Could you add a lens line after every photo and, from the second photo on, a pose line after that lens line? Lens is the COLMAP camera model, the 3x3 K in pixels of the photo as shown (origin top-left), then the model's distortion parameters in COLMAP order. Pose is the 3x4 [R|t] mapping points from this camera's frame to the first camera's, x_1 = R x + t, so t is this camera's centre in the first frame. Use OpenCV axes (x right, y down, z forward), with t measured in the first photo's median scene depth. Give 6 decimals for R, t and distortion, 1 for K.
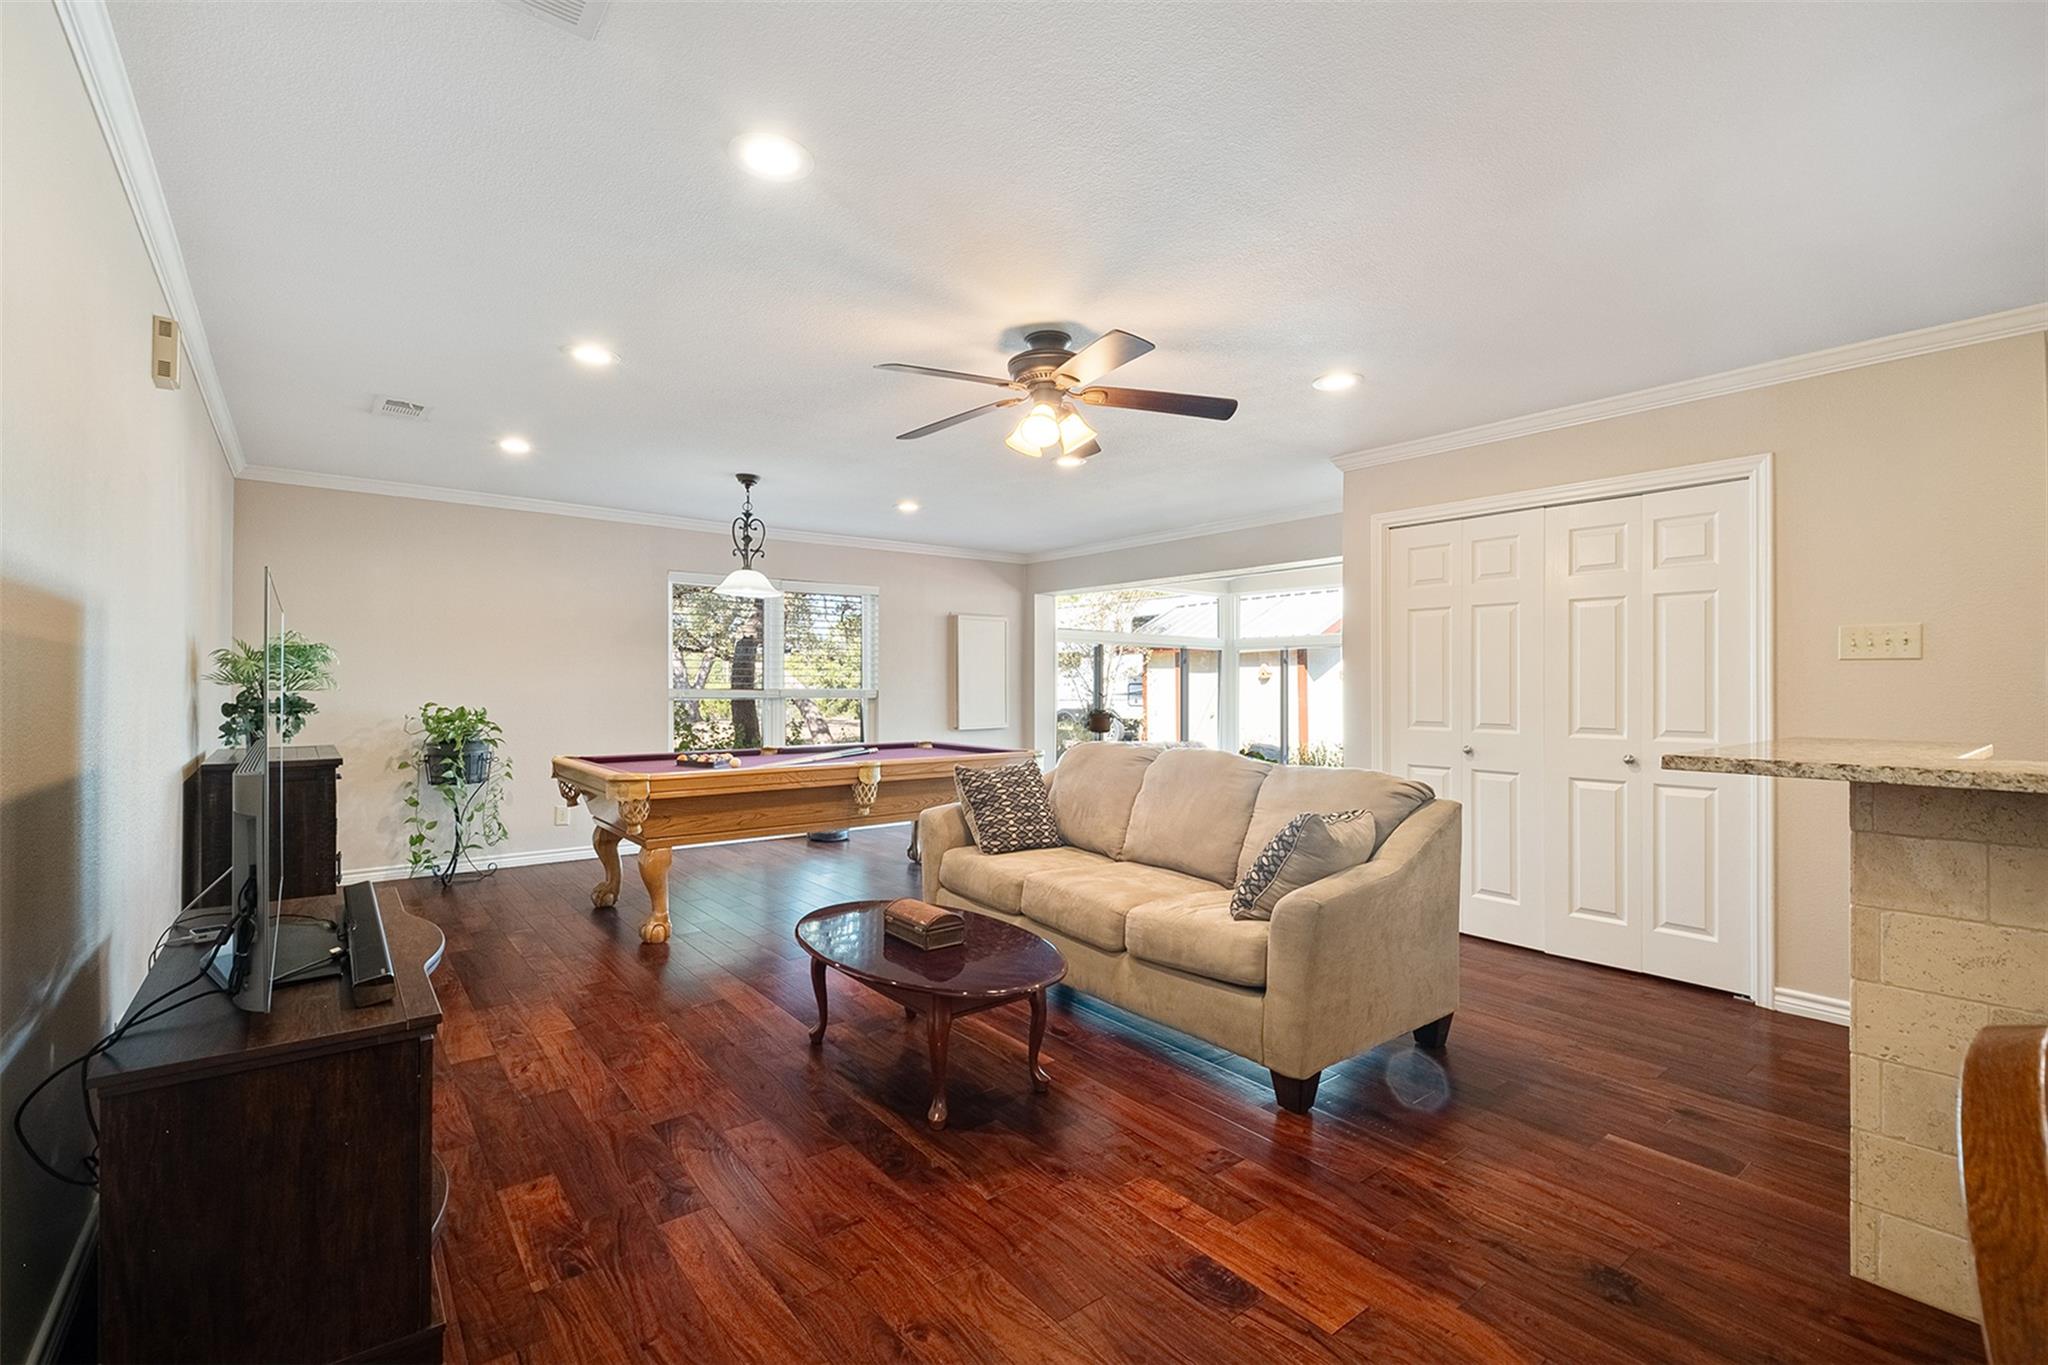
lens RADIAL K [[888.1, 0, 1027.8], [0, 888.1, 693.0], [0, 0, 1]] dist [-0.001016, -0.000106]
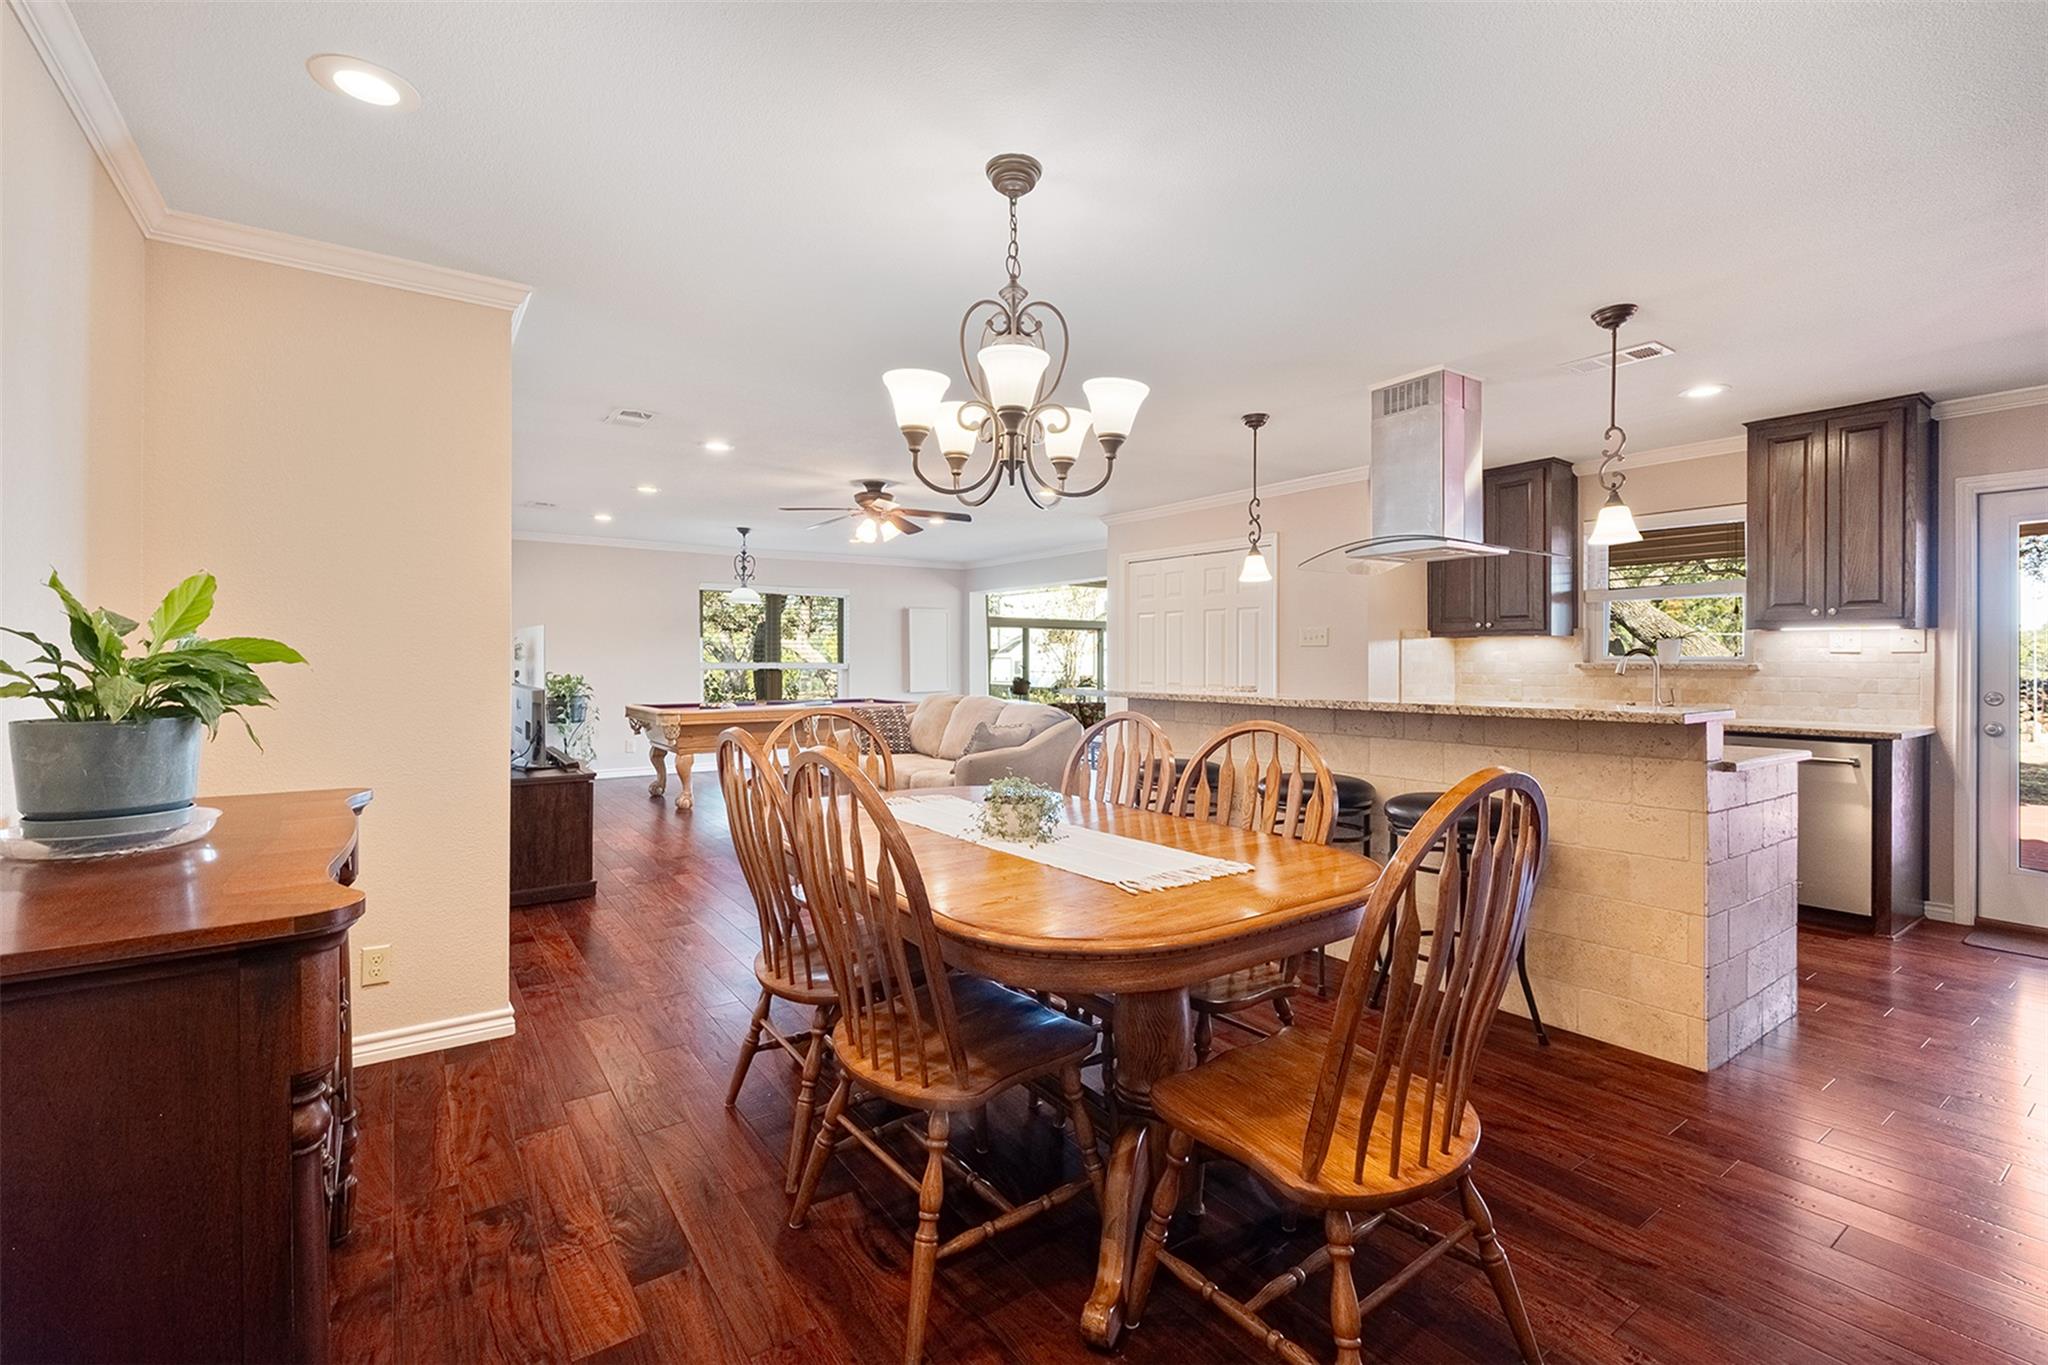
lens RADIAL K [[894.3, 0, 1024.0], [0, 894.3, 682.5], [0, 0, 1]] dist [0.000215, -0.000033]
pose [[0.998287, 0.001795, -0.058473, 0.274417], [-0.000930, 0.999890, 0.014813, 0.006117], [0.058494, -0.014733, 0.998179, -0.561043]]
